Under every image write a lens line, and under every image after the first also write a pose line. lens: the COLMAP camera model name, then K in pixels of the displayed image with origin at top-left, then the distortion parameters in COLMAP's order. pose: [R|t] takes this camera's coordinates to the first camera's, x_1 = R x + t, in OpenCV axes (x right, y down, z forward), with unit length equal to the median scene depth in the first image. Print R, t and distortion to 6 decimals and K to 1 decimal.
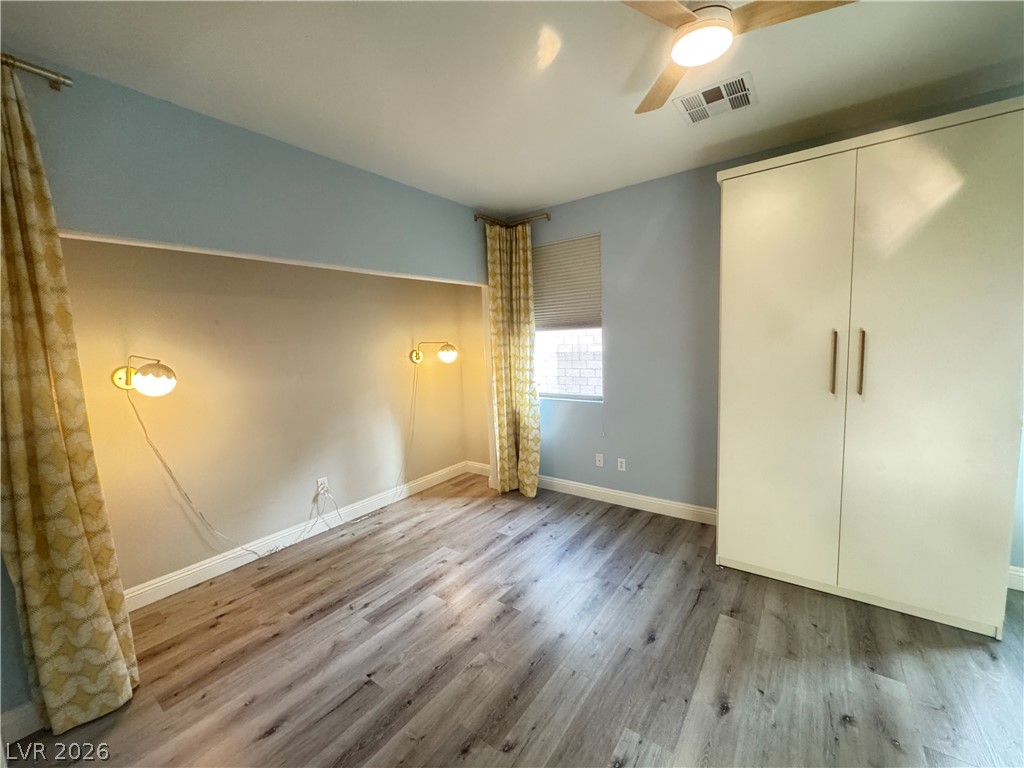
lens RADIAL K [[407.8, 0, 510.2], [0, 407.8, 384.9], [0, 0, 1]] dist [0.001366, 0.000197]
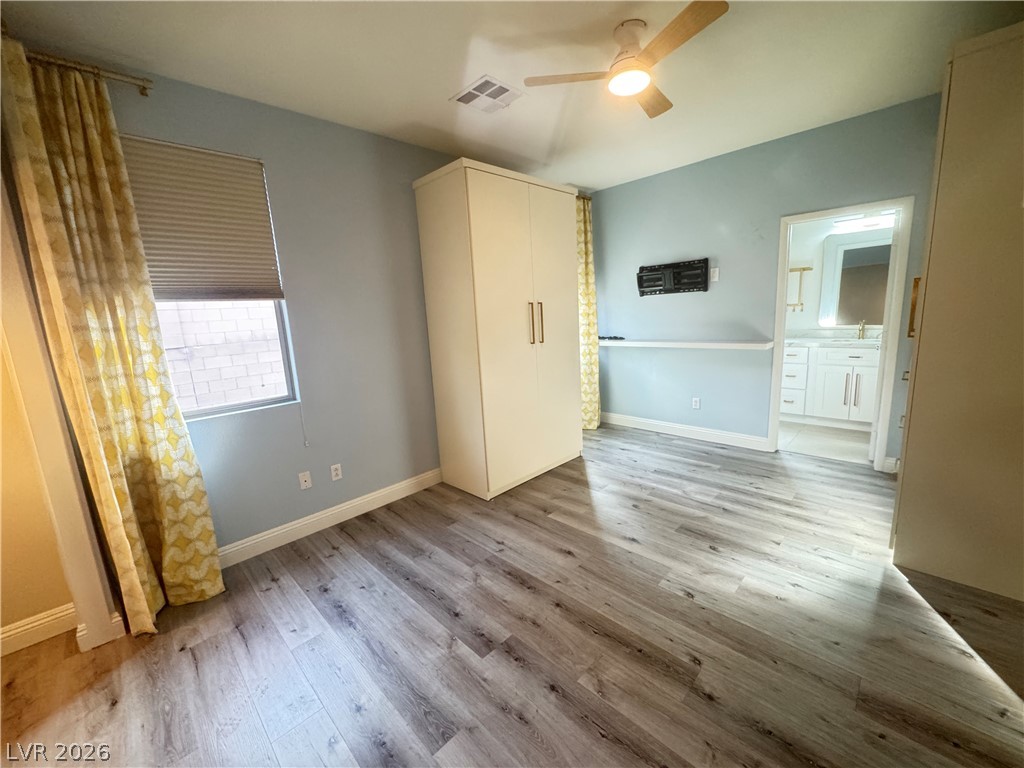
lens RADIAL K [[407.8, 0, 510.6], [0, 407.8, 385.6], [0, 0, 1]] dist [0.001366, 0.000197]
pose [[0.149893, -0.146377, 0.977807, -0.451094], [0.154498, 0.980298, 0.123067, -0.018588], [-0.976557, 0.132622, 0.169555, 0.521686]]
